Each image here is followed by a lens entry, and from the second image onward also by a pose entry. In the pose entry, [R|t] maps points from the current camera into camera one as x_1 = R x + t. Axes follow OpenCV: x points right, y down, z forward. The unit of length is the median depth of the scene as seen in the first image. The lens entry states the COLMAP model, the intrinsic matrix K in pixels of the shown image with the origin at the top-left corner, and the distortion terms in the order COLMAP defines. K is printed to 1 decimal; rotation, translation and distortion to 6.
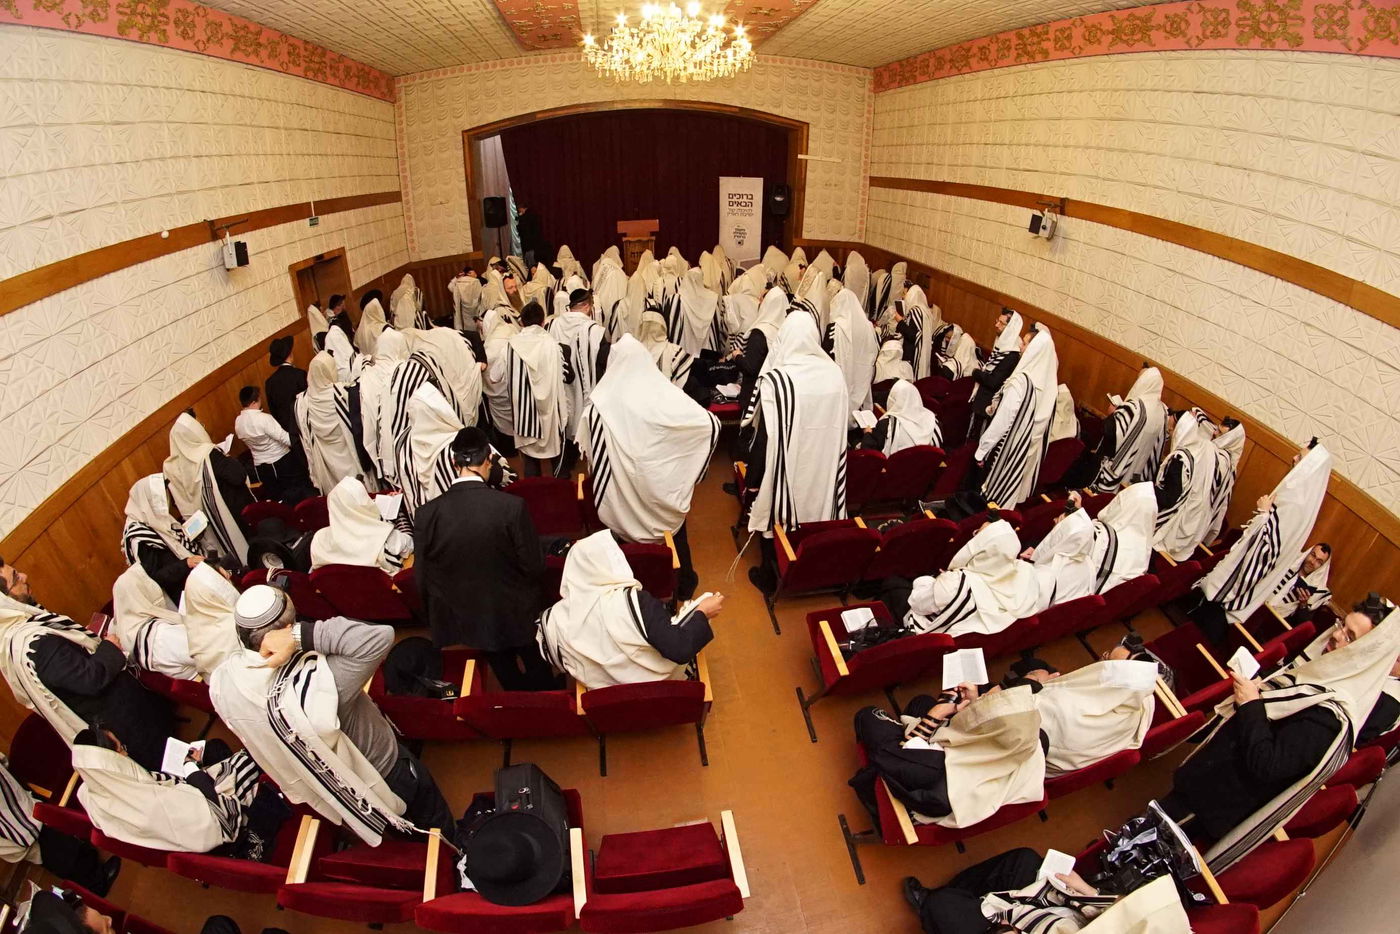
lens RADIAL K [[557.4, 0, 700.0], [0, 557.4, 467.0], [0, 0, 1]] dist [-0.000064, 0.000021]
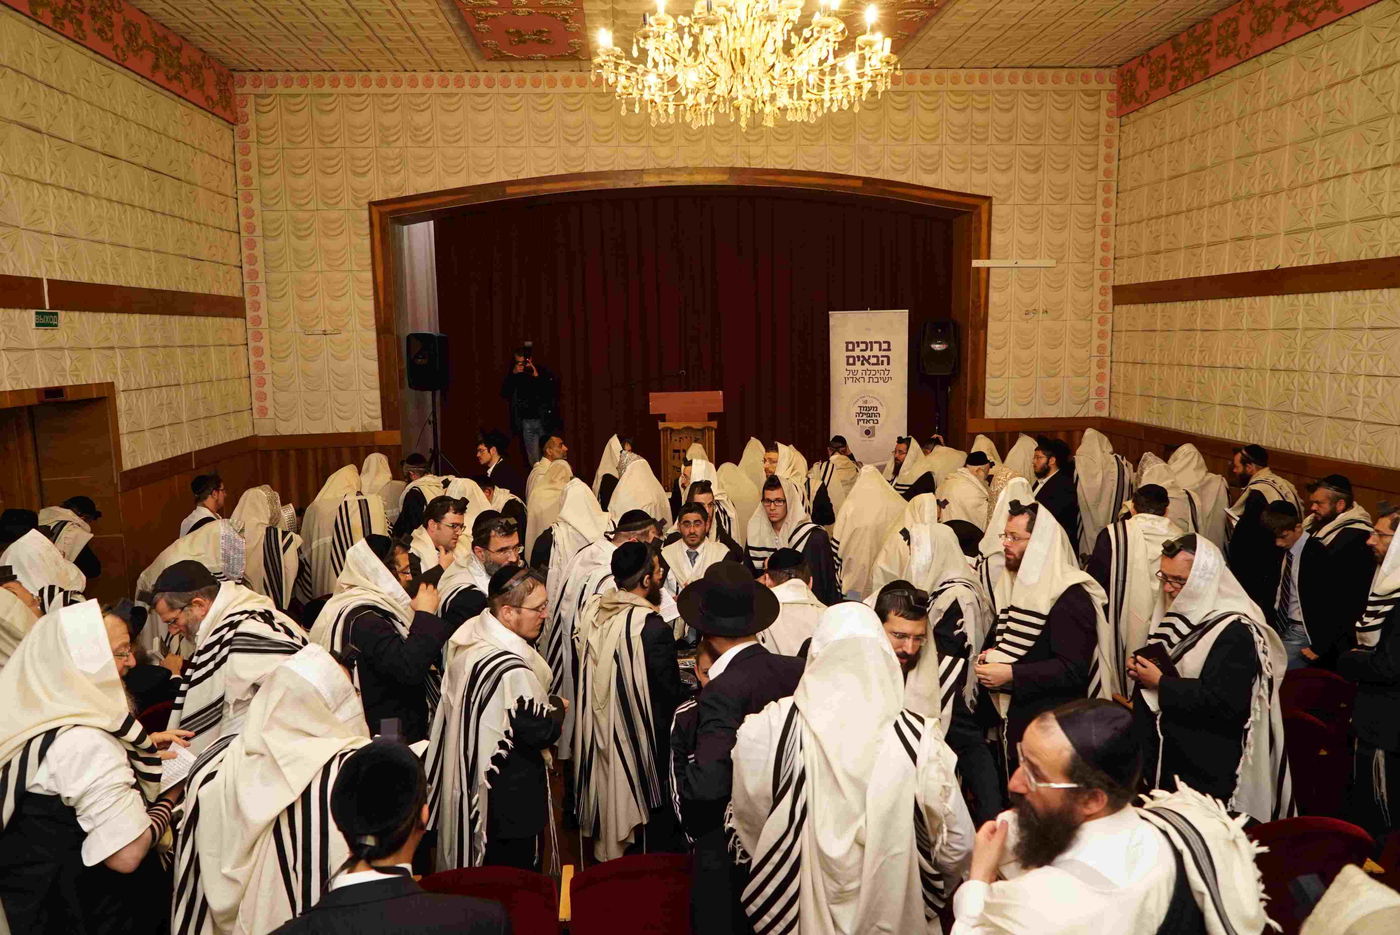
lens RADIAL K [[966.2, 0, 677.9], [0, 966.2, 467.2], [0, 0, 1]] dist [-0.002639, 0.006987]
pose [[0.992672, -0.030763, -0.116856, -0.012274], [-0.016862, 0.922328, -0.386040, 0.009419], [0.119655, 0.385182, 0.915051, 0.220378]]
